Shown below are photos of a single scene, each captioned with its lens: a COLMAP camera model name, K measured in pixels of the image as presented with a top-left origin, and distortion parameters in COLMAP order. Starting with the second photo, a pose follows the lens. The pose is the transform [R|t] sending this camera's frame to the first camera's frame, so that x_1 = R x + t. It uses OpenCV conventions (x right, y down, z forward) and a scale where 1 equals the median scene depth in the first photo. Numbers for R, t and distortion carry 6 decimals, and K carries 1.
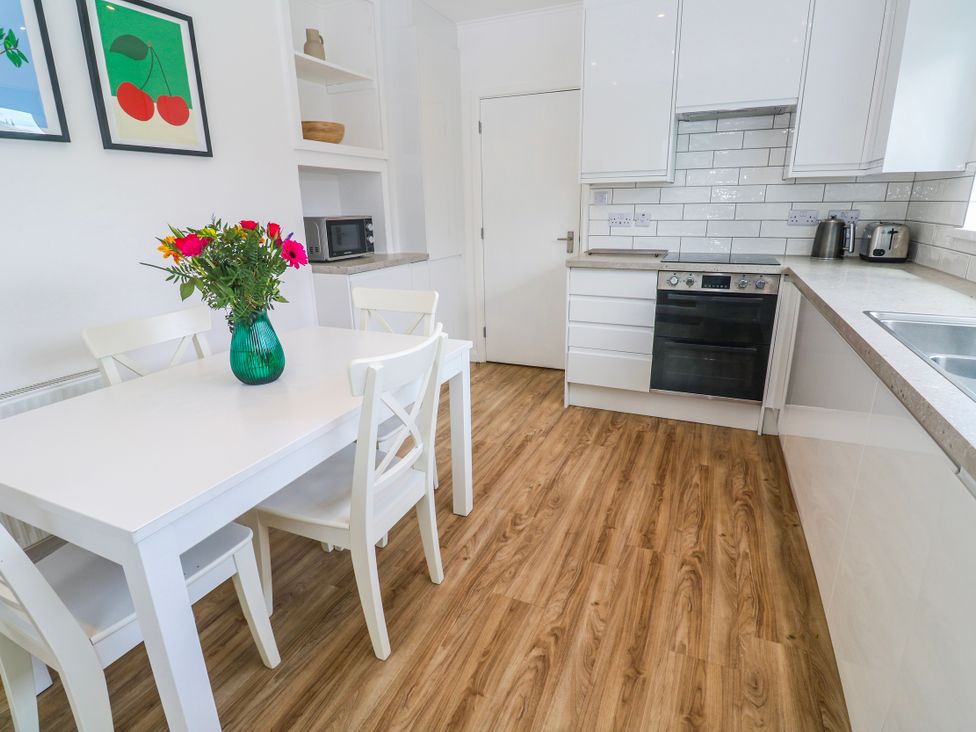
lens RADIAL K [[505.1, 0, 497.9], [0, 505.1, 350.7], [0, 0, 1]] dist [-0.000325, -0.011379]
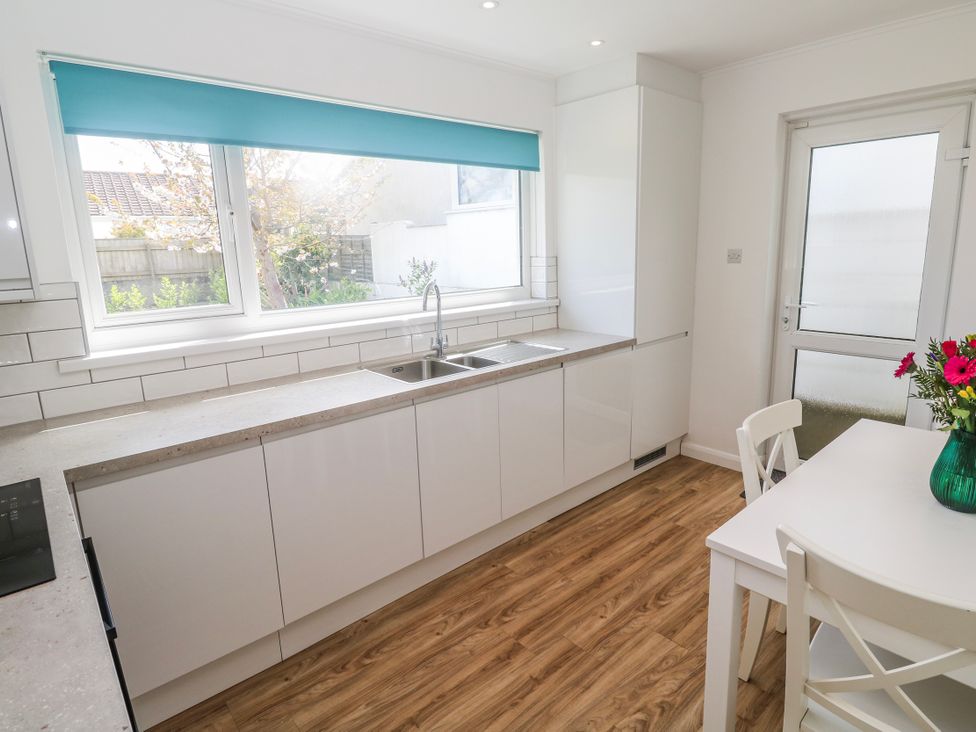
lens RADIAL K [[546.2, 0, 493.3], [0, 546.2, 362.3], [0, 0, 1]] dist [-0.004170, -0.002673]
pose [[-0.901122, -0.050599, 0.430603, -0.065791], [0.160396, 0.883800, 0.439512, -0.407714], [-0.402806, 0.465120, -0.788296, 1.112281]]
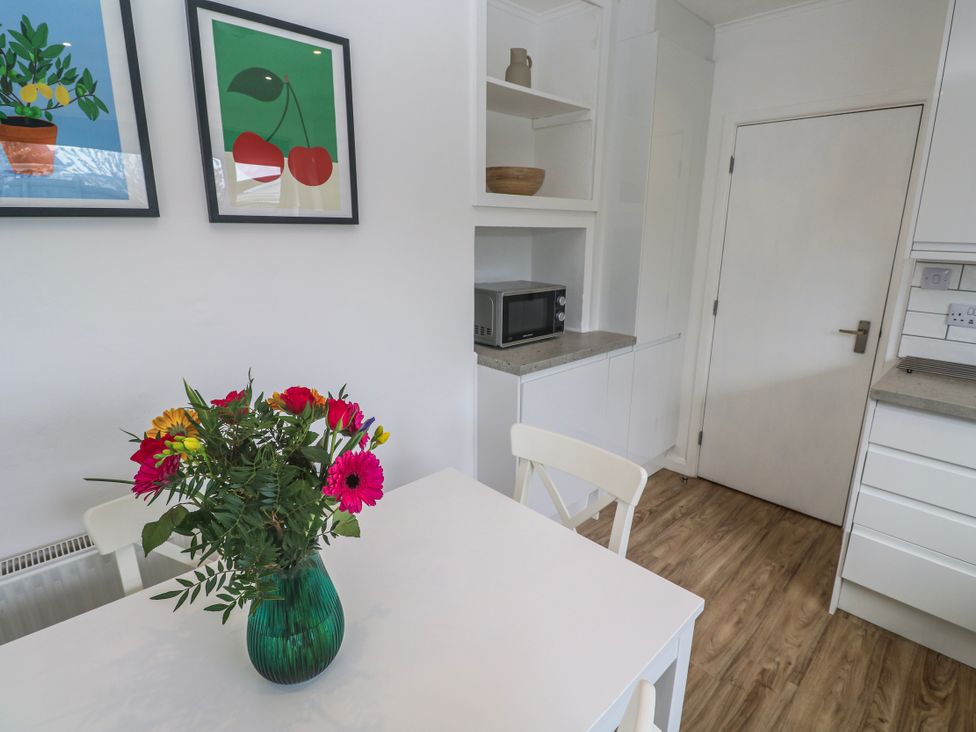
lens RADIAL K [[505.1, 0, 497.9], [0, 505.1, 350.7], [0, 0, 1]] dist [-0.000325, -0.011379]
pose [[0.921059, 0.116680, -0.371533, -0.059966], [-0.132218, 0.991083, -0.016530, -0.168331], [0.366291, 0.064349, 0.928273, 0.310131]]
